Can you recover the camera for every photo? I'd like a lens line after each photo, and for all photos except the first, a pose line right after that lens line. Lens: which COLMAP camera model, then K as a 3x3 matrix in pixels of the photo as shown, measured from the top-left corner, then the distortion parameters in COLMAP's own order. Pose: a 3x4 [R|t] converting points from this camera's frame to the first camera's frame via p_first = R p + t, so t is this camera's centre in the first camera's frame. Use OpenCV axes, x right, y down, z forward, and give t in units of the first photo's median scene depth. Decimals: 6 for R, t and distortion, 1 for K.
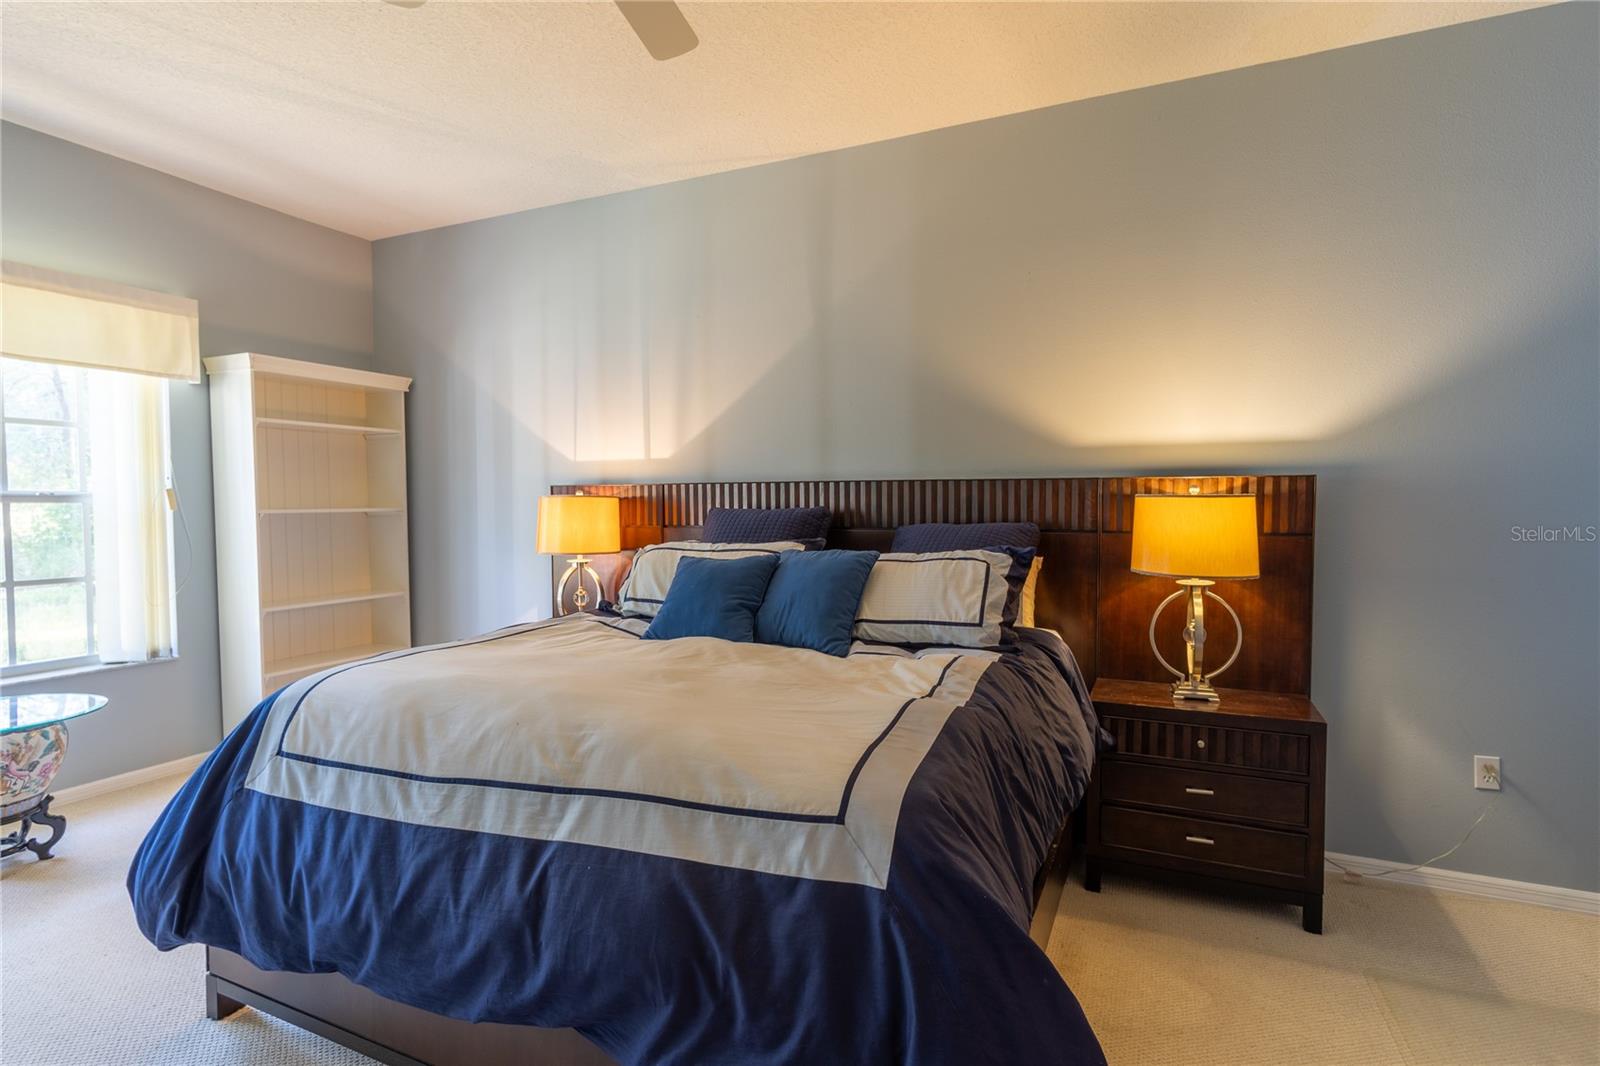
lens RADIAL K [[809.0, 0, 807.4], [0, 809.0, 524.4], [0, 0, 1]] dist [-0.000094, 0.002695]
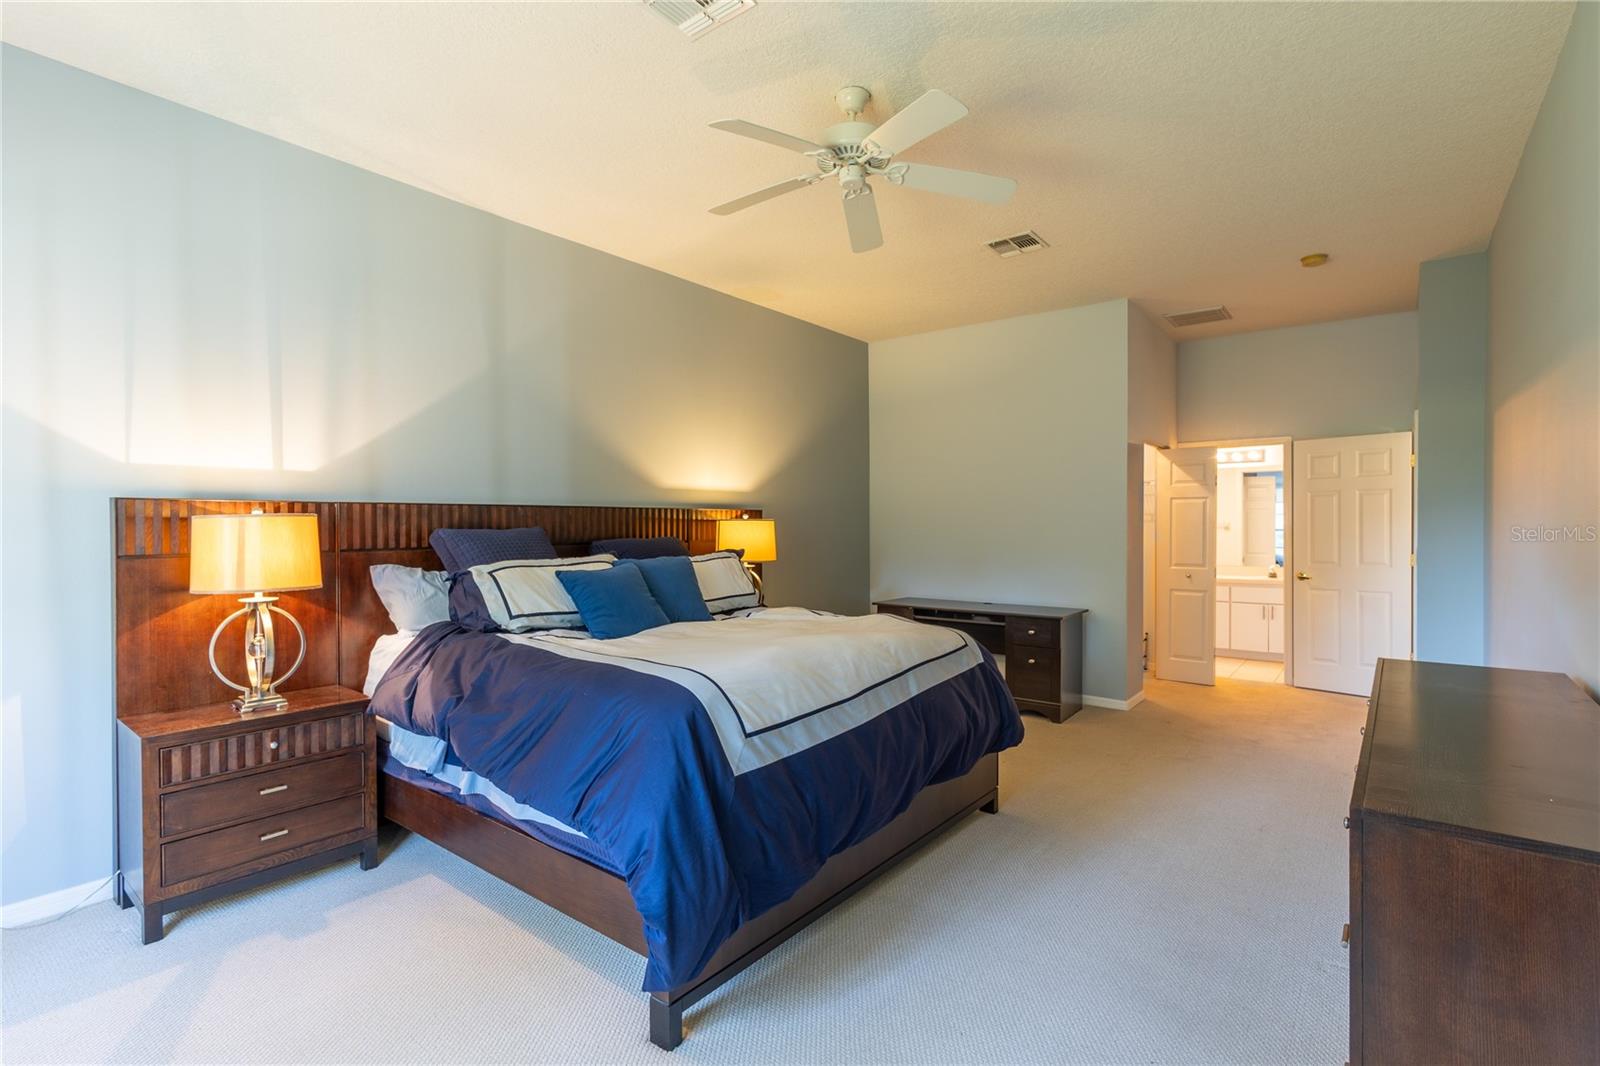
lens RADIAL K [[744.9, 0, 749.1], [0, 744.9, 544.1], [0, 0, 1]] dist [-0.005823, 0.004491]
pose [[0.271465, -0.026331, 0.962088, -0.825317], [0.025029, 0.999481, 0.020292, -0.009823], [-0.962123, 0.018572, 0.271983, 0.347902]]
